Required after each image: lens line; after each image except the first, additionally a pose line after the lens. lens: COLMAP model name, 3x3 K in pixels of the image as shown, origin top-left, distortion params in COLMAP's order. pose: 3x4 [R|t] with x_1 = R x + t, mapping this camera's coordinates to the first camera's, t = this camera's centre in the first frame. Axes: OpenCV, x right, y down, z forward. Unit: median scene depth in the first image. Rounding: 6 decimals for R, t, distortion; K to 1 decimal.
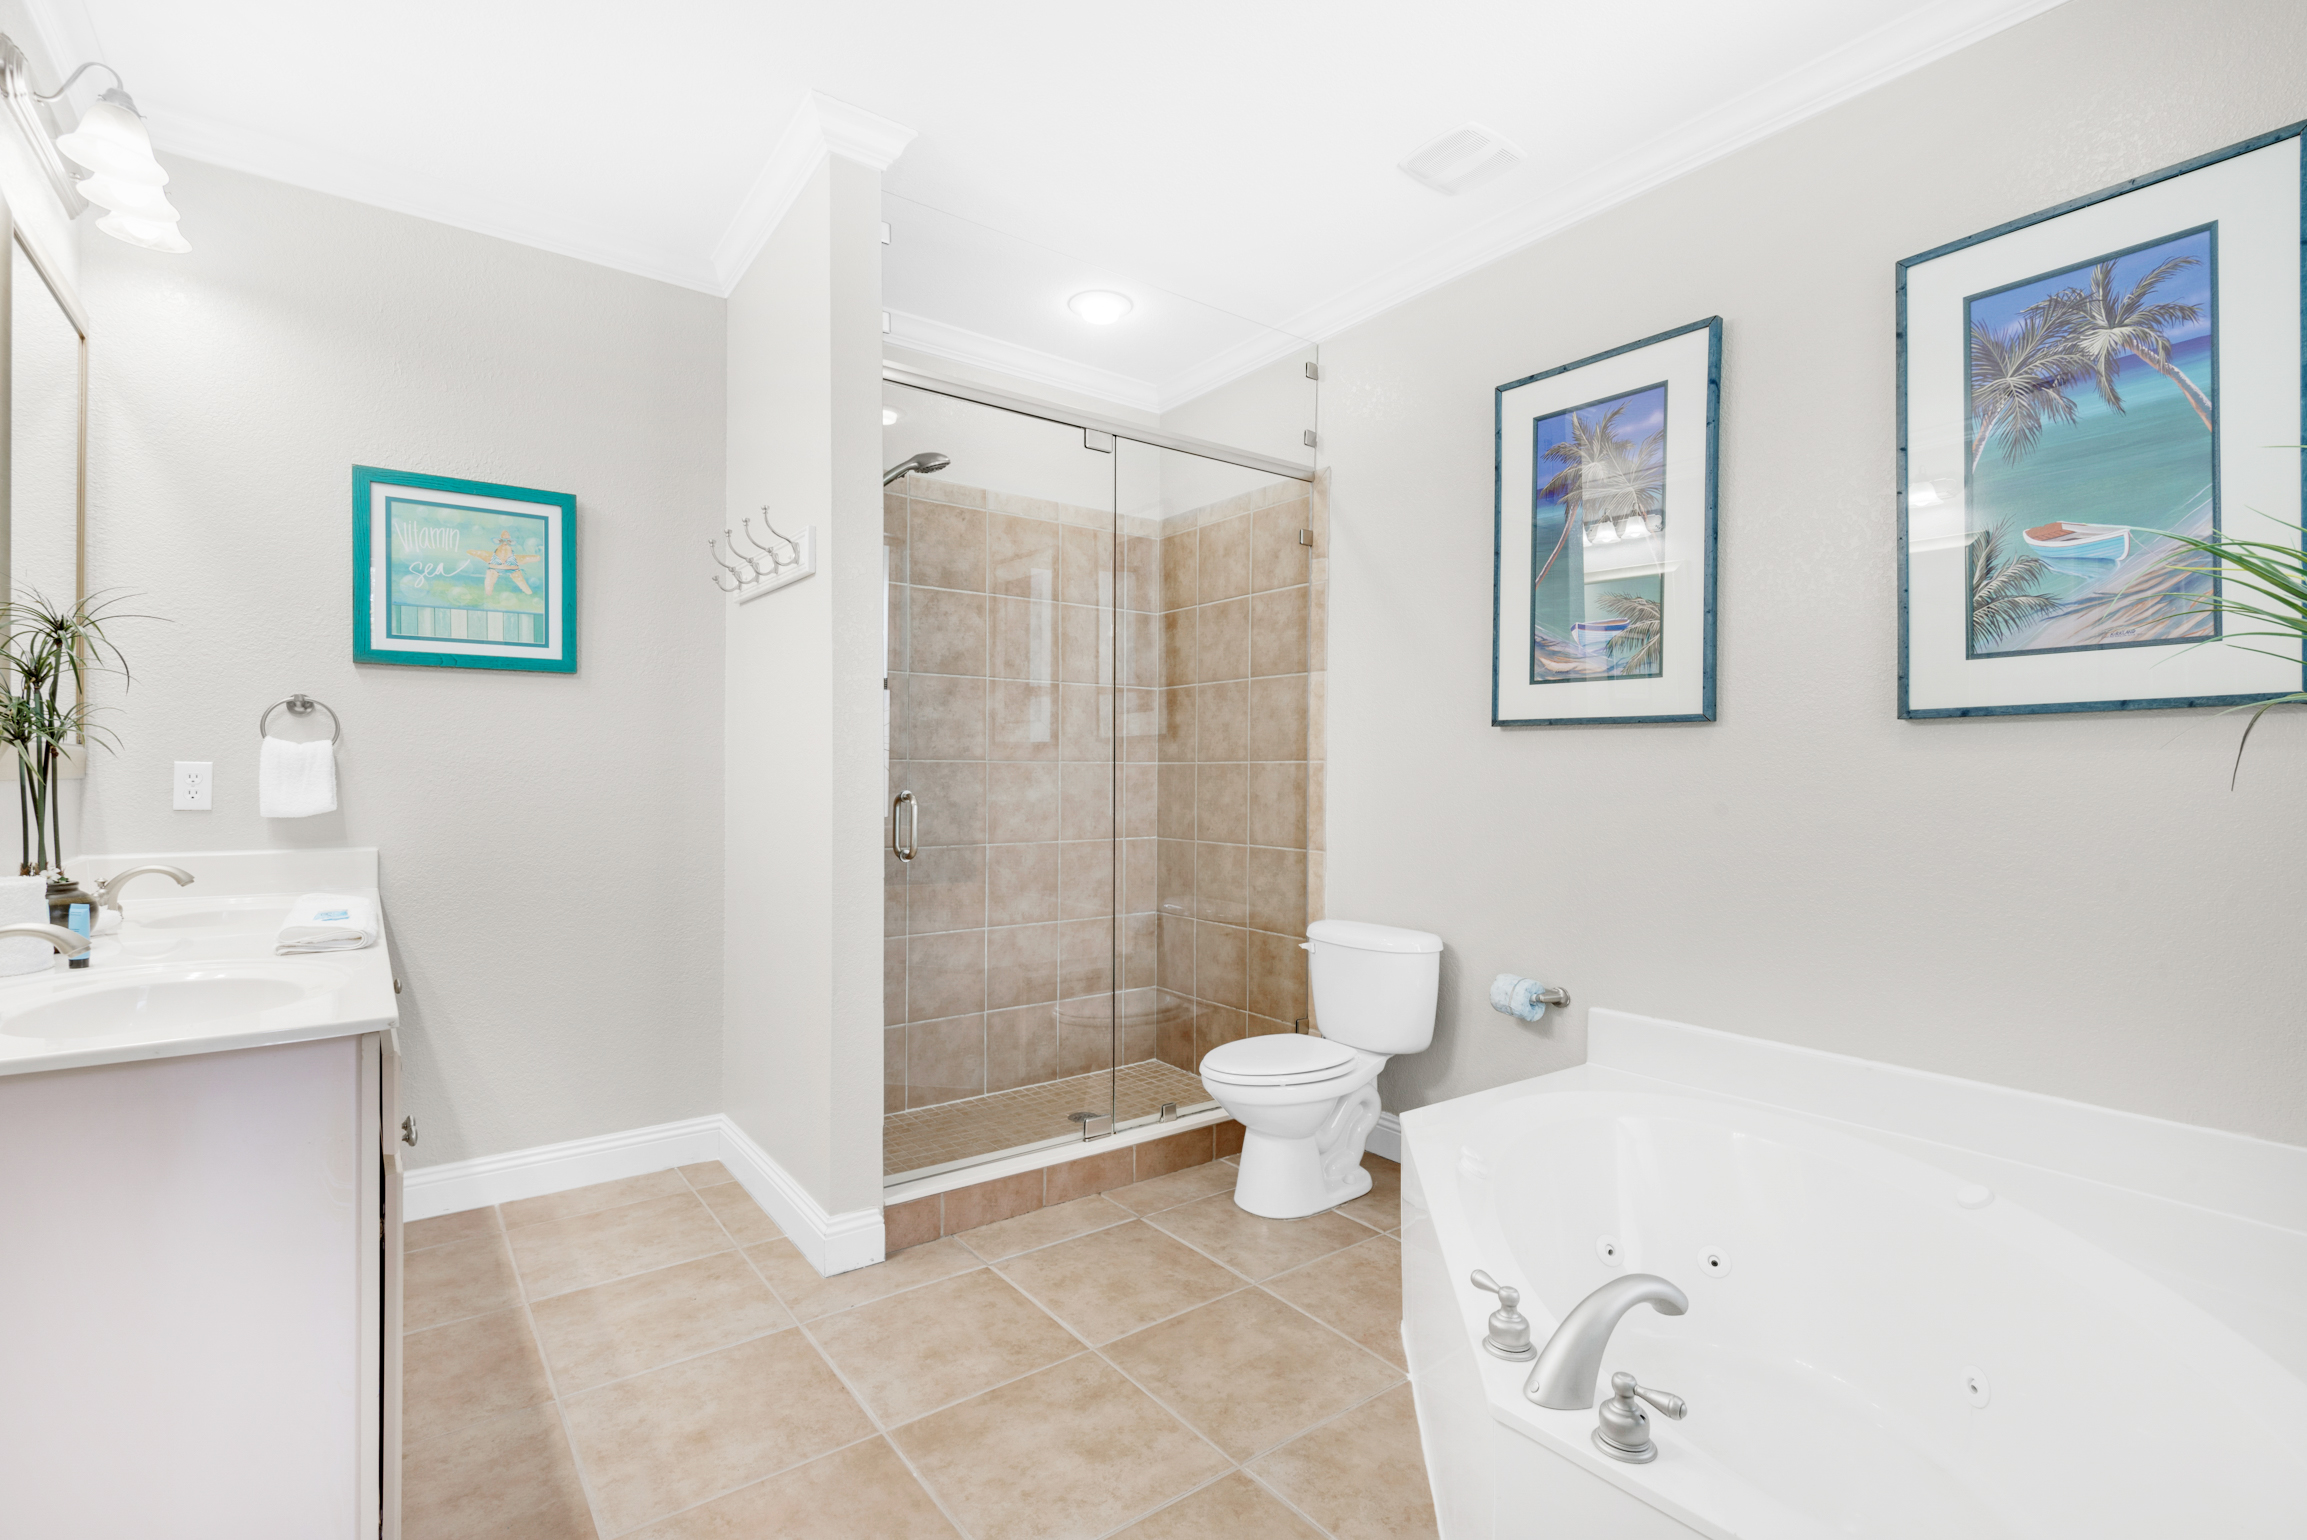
lens RADIAL K [[1034.5, 0, 1121.4], [0, 1034.5, 778.2], [0, 0, 1]] dist [0.026908, -0.021084]
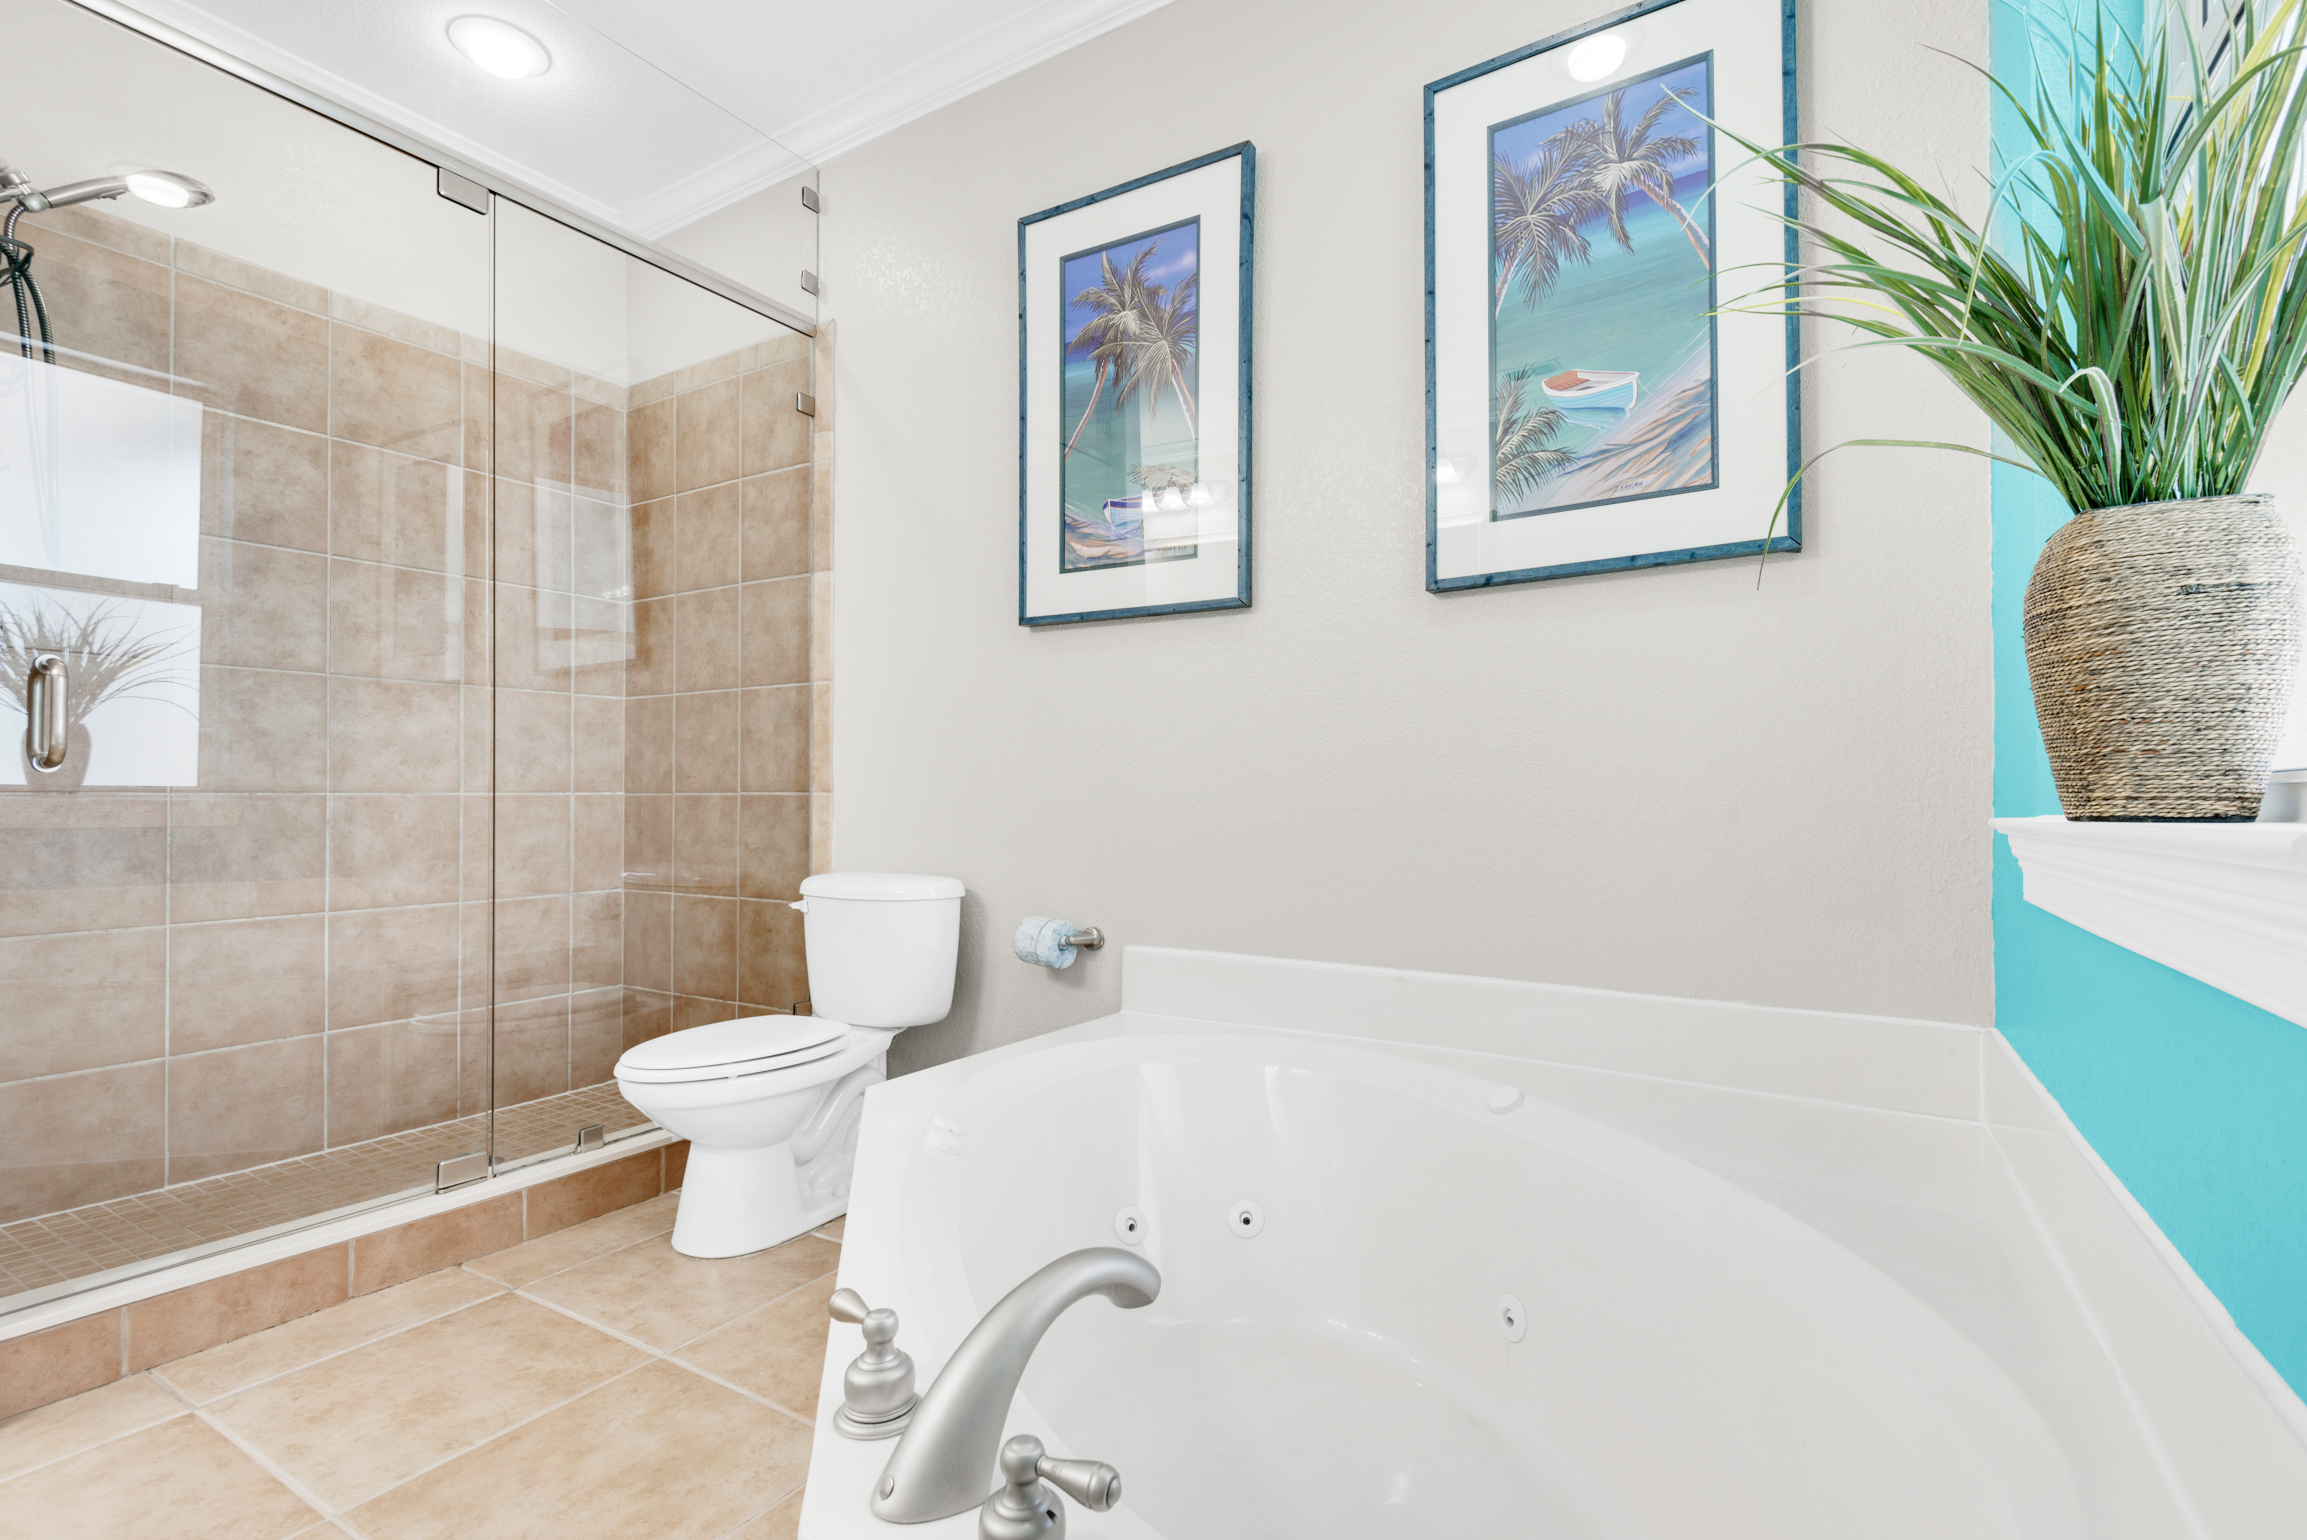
lens RADIAL K [[1127.1, 0, 1097.4], [0, 1127.1, 820.2], [0, 0, 1]] dist [0.024507, -0.028726]
pose [[0.936244, -0.031181, 0.349965, 0.106501], [0.017668, 0.998972, 0.041739, 0.075167], [-0.350907, -0.032894, 0.935832, 0.147755]]
